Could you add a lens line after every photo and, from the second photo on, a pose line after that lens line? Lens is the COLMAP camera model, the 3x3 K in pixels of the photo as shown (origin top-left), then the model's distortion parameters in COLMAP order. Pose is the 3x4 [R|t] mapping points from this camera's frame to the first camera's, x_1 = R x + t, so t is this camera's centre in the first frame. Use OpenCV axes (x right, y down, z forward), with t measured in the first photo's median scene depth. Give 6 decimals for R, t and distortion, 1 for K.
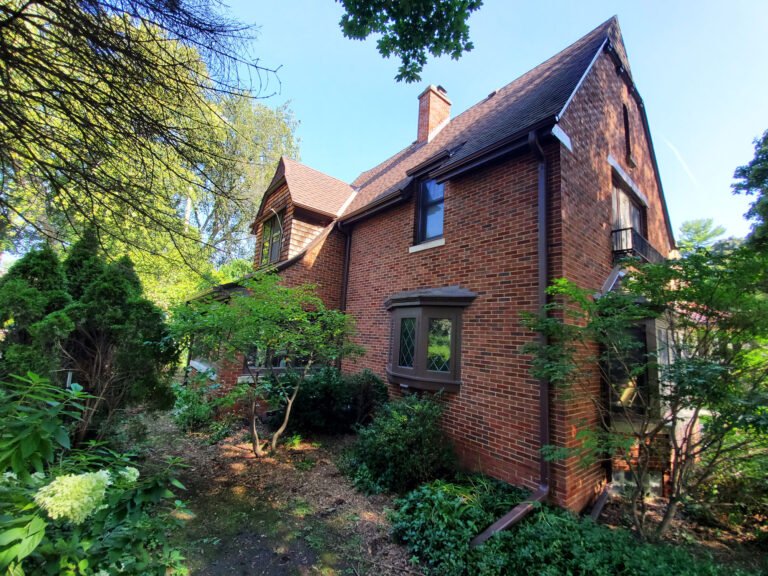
lens RADIAL K [[309.6, 0, 374.2], [0, 309.6, 288.0], [0, 0, 1]] dist [-0.000628, -0.000174]
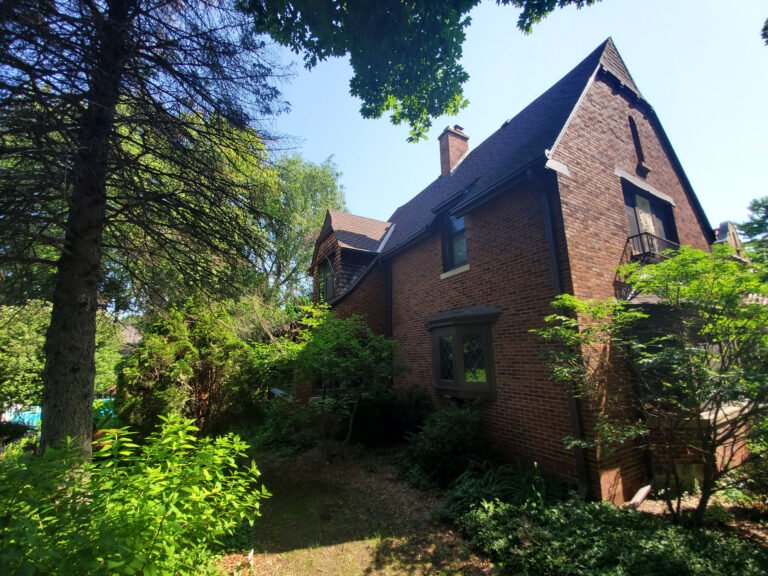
lens RADIAL K [[306.9, 0, 384.0], [0, 306.9, 288.0], [0, 0, 1]] dist [0.000296, -0.000039]
pose [[0.983133, -0.114394, -0.142698, 0.066428], [0.105289, 0.991987, -0.069829, -0.024741], [0.149543, 0.053627, 0.987300, -0.154967]]
